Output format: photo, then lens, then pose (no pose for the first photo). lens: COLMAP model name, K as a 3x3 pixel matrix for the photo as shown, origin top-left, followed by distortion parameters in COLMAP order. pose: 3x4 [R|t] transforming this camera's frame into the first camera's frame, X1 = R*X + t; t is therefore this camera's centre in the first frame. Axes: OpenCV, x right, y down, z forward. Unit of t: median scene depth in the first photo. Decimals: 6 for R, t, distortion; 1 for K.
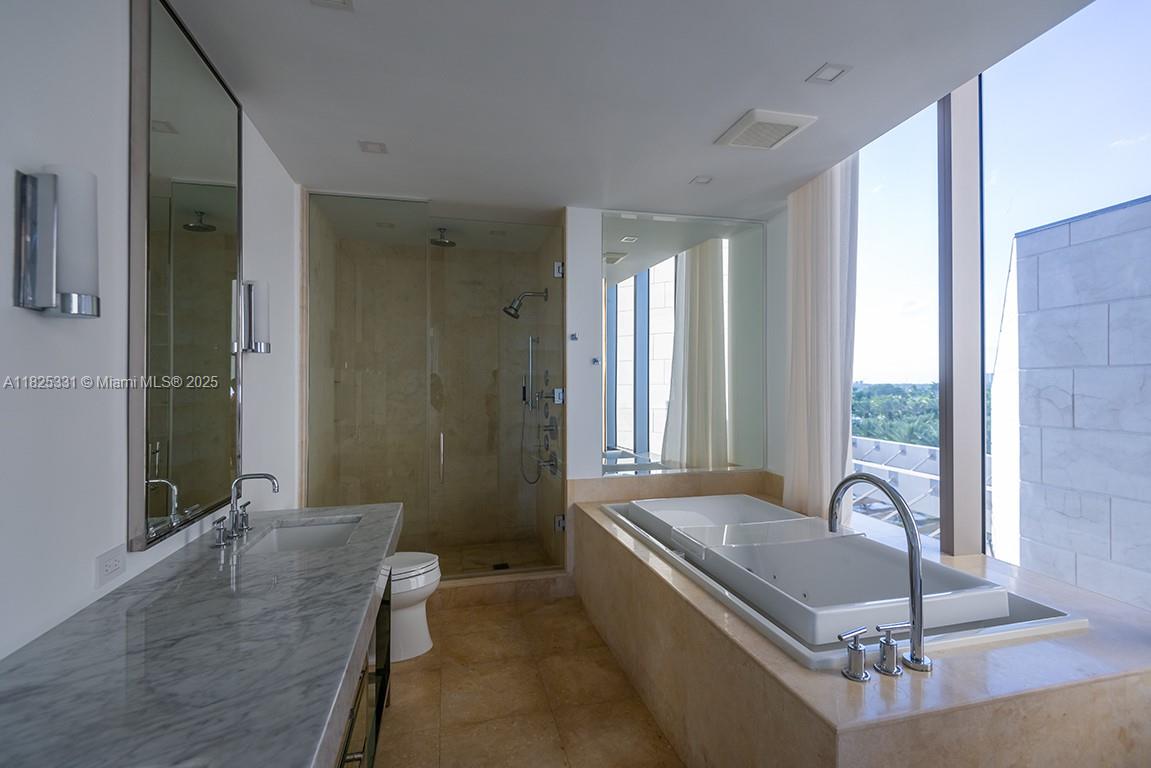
lens RADIAL K [[518.4, 0, 568.7], [0, 518.4, 382.9], [0, 0, 1]] dist [0.001905, -0.000740]
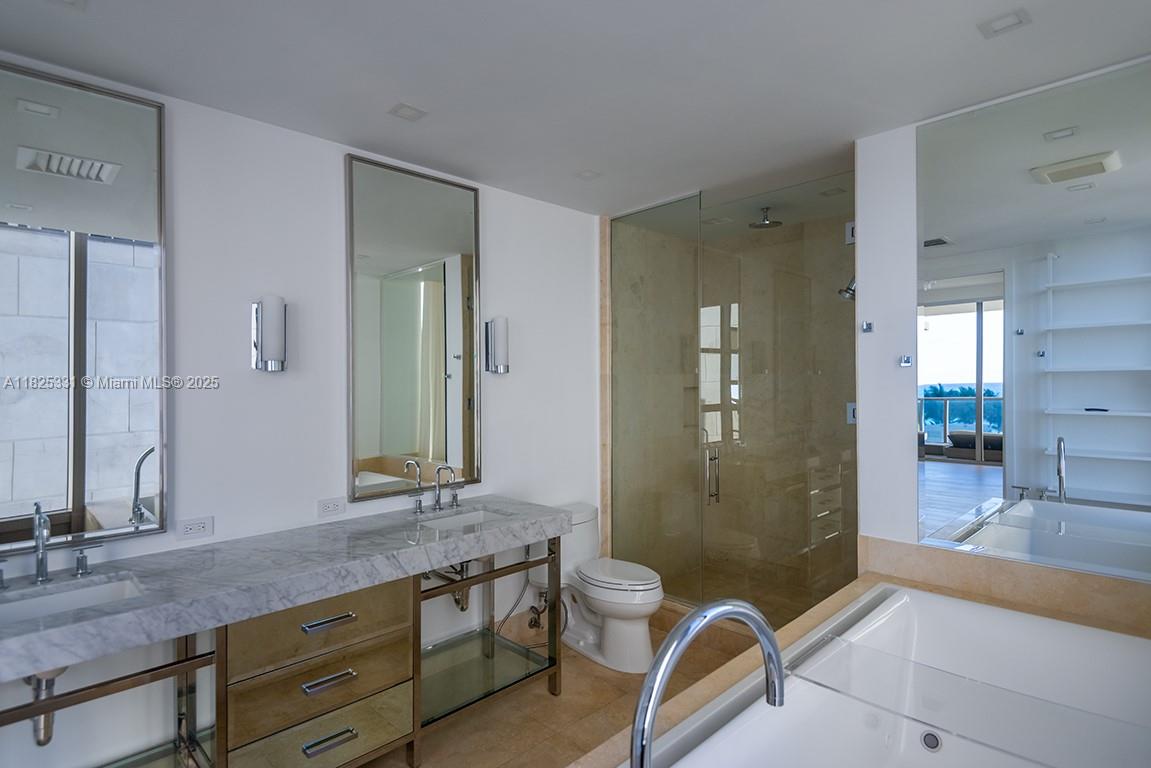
lens RADIAL K [[585.9, 0, 575.5], [0, 585.9, 384.0], [0, 0, 1]] dist [0.002102, 0.000163]
pose [[0.507360, -0.000048, -0.861734, 0.501963], [0.015152, 0.999846, 0.008865, -0.027974], [0.861601, -0.017555, 0.507283, 0.287723]]
